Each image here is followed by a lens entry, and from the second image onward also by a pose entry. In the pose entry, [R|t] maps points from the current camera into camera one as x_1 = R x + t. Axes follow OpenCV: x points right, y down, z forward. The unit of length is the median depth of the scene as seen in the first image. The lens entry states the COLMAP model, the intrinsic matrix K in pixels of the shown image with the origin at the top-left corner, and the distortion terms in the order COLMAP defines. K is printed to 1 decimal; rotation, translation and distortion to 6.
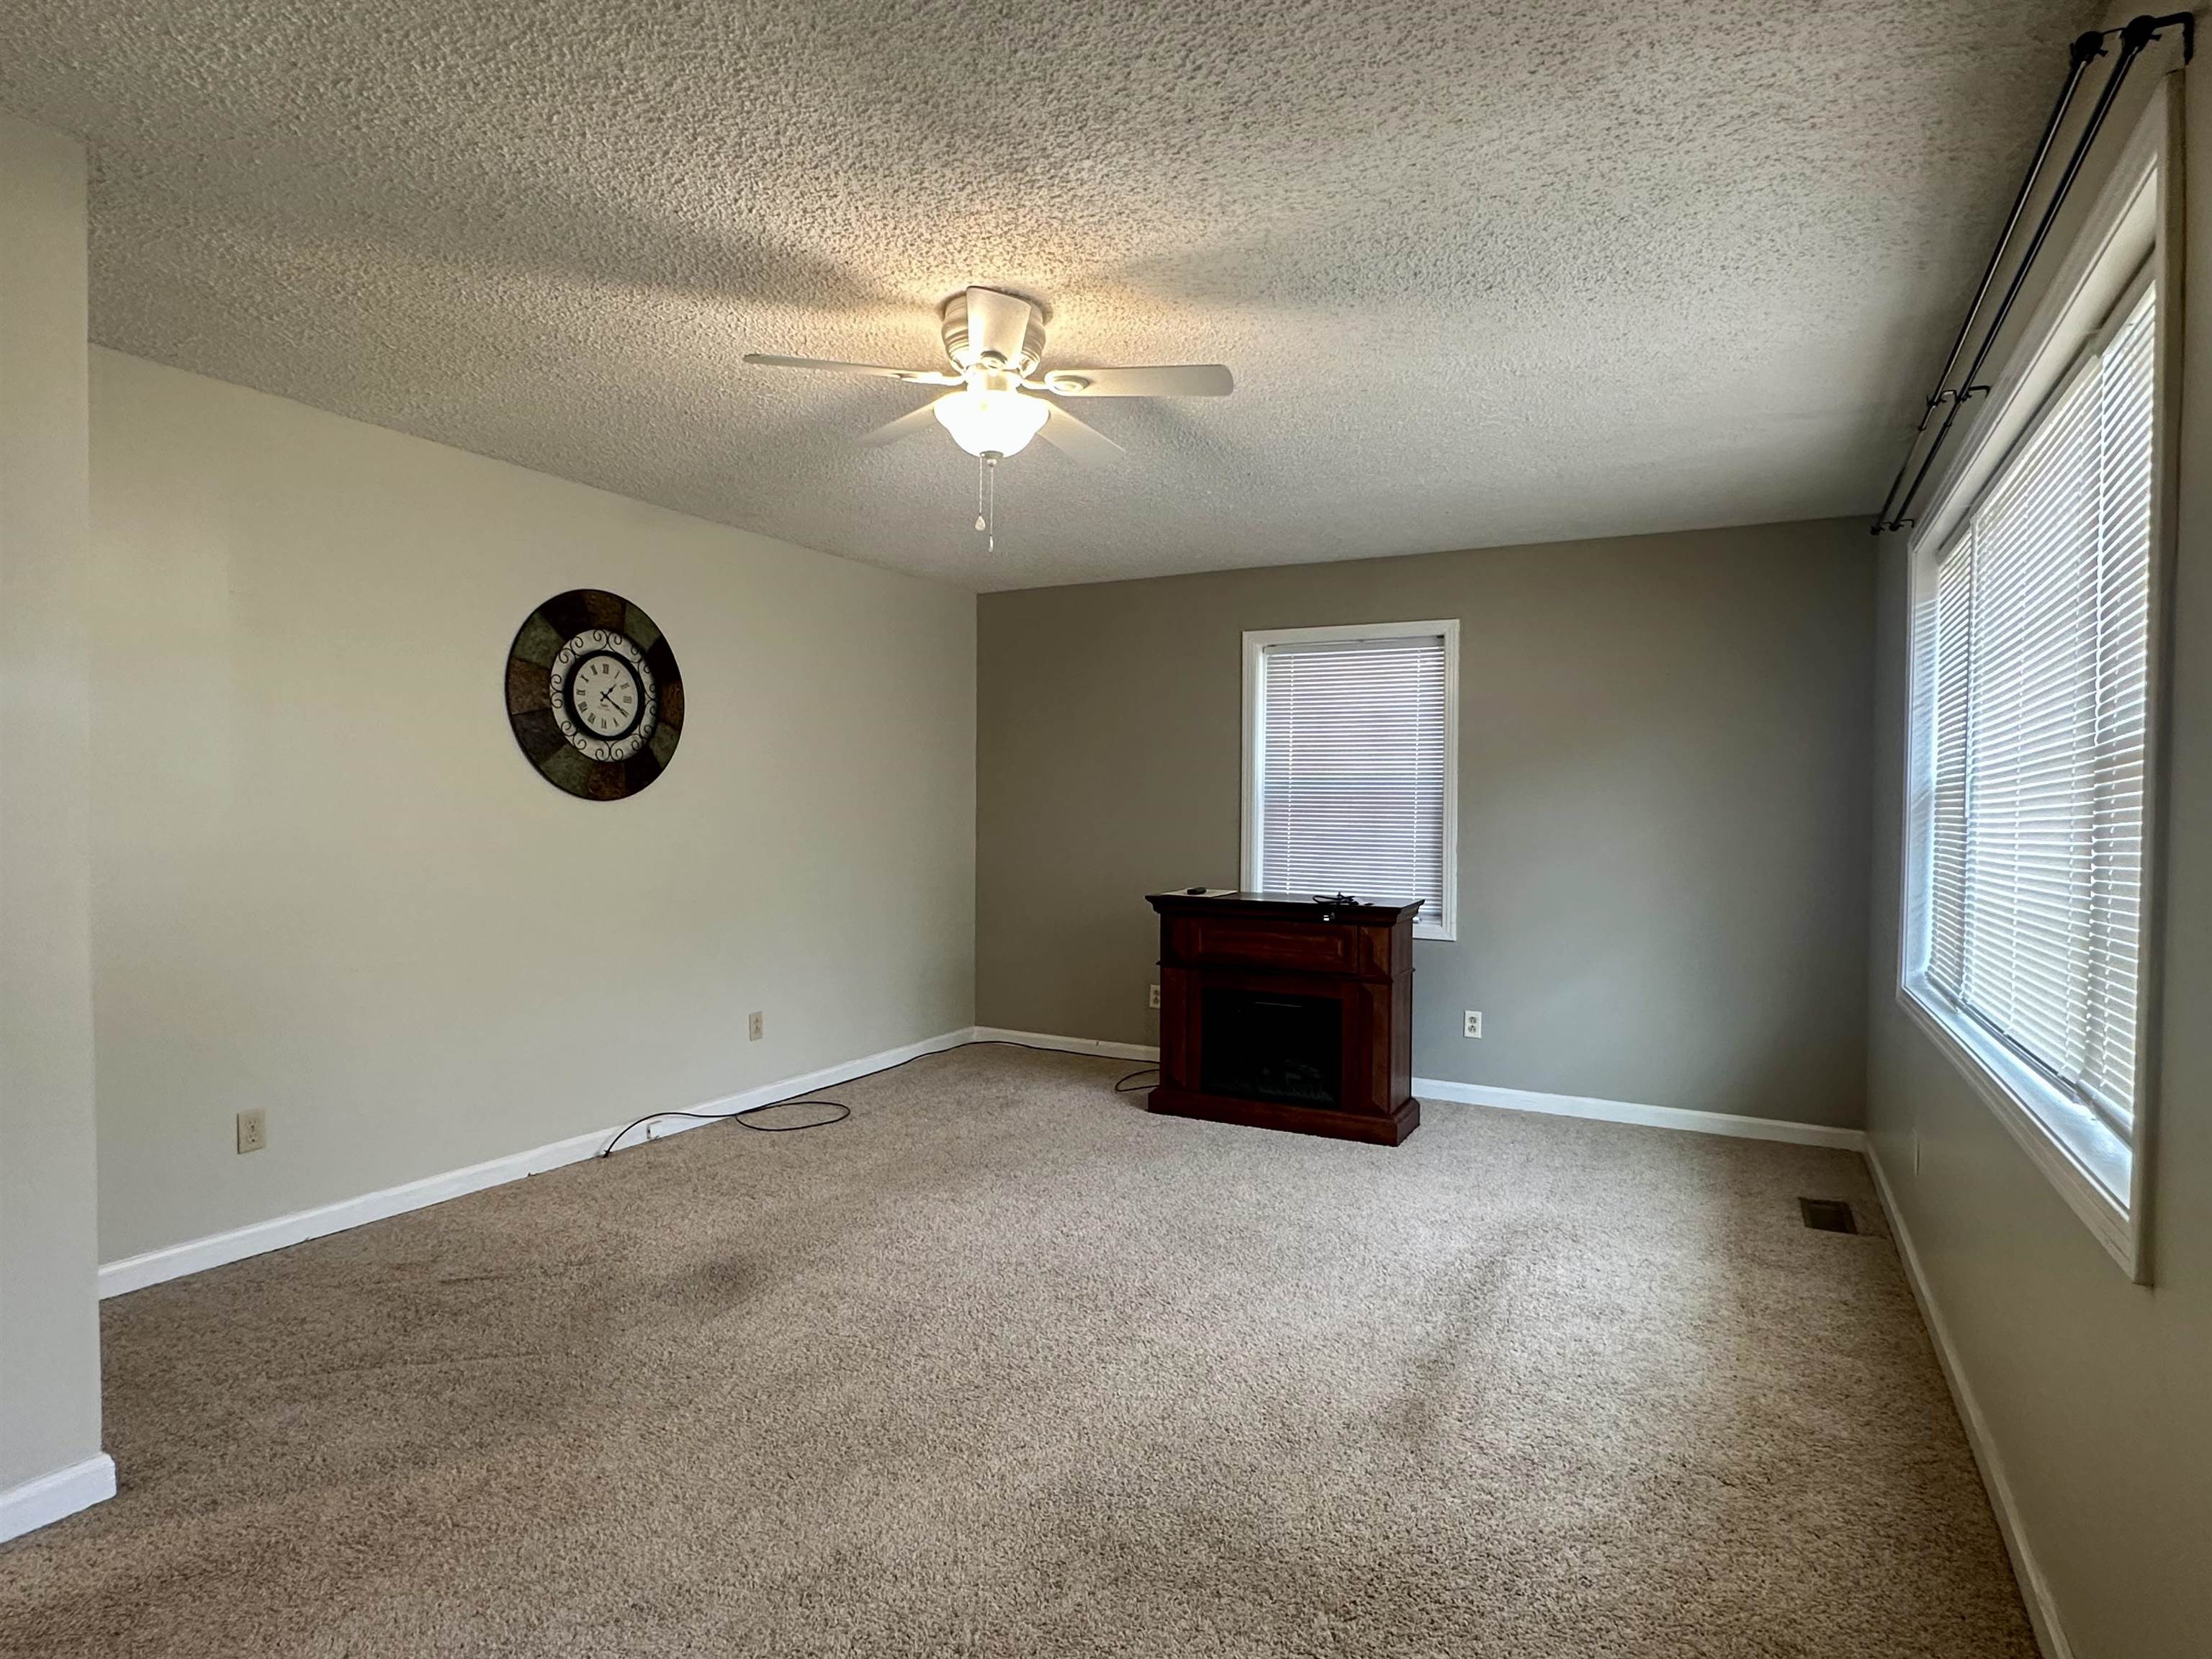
lens RADIAL K [[1198.7, 0, 1097.9], [0, 1198.7, 828.9], [0, 0, 1]] dist [-0.001870, 0.001823]
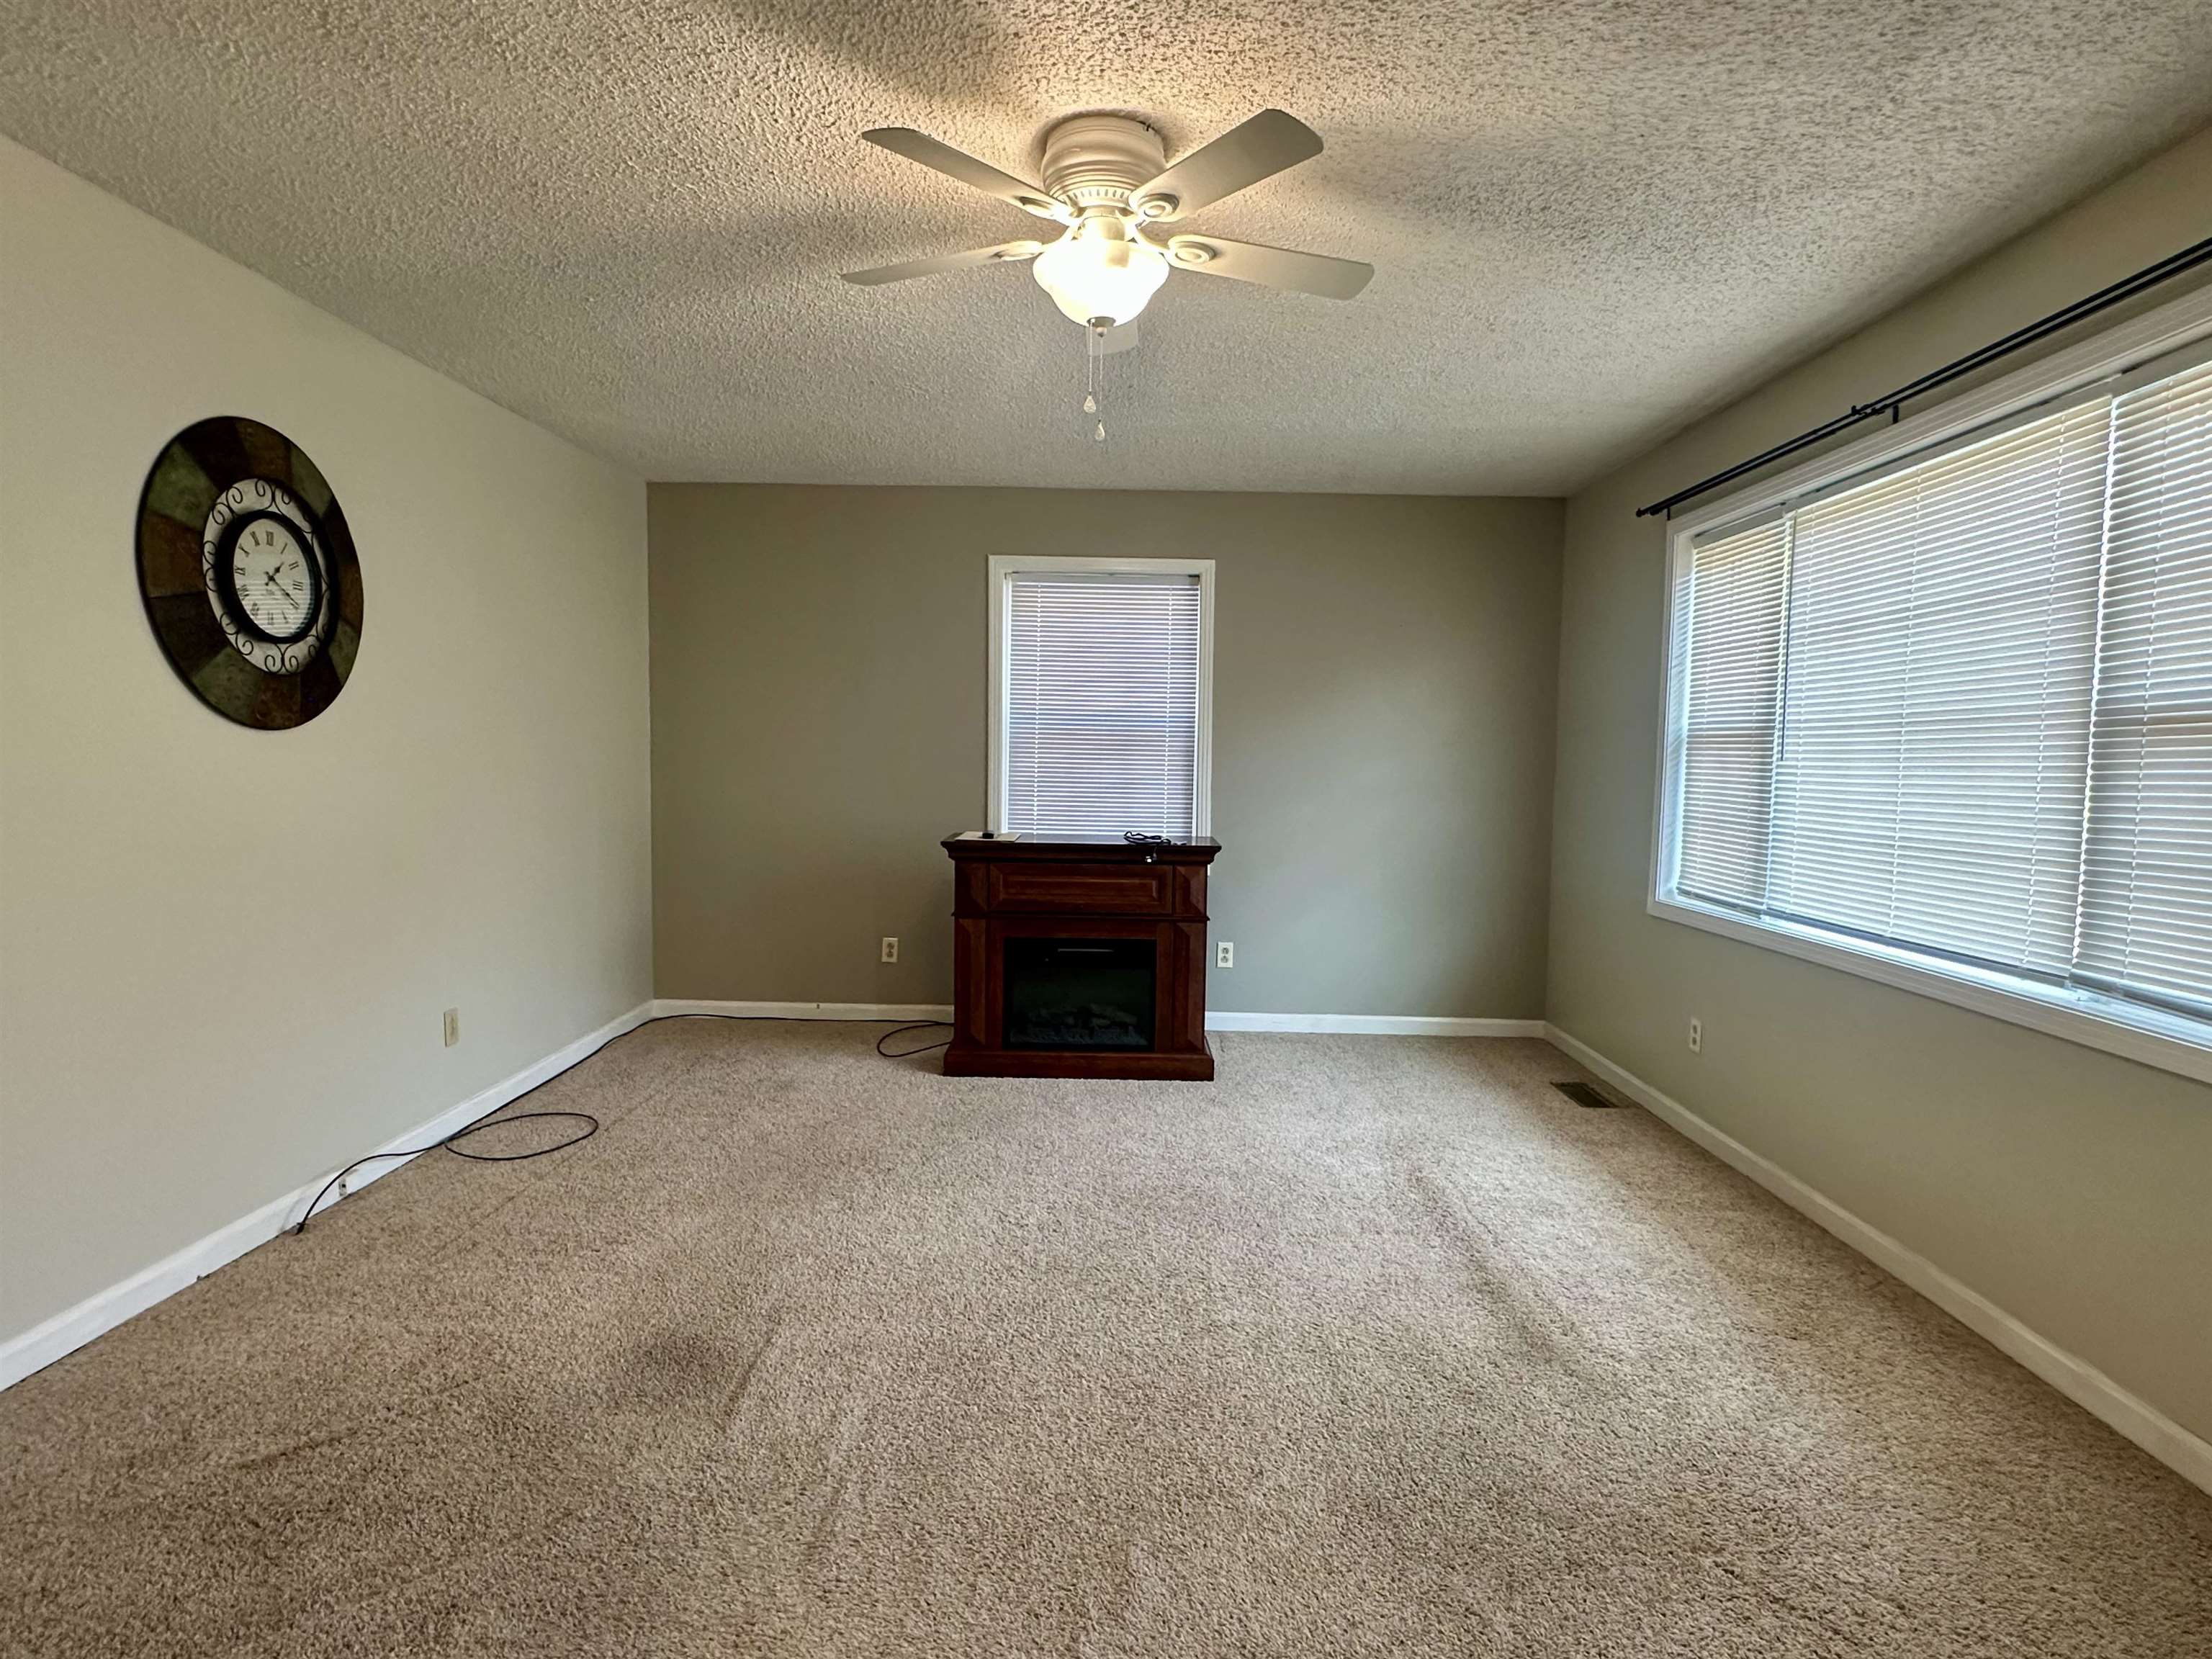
lens RADIAL K [[1198.7, 0, 1097.9], [0, 1198.7, 828.9], [0, 0, 1]] dist [-0.001870, 0.001823]
pose [[0.886989, -0.025752, 0.461073, -0.306262], [-0.000519, 0.998388, 0.056760, -0.005989], [-0.461791, -0.050585, 0.885545, 0.158848]]
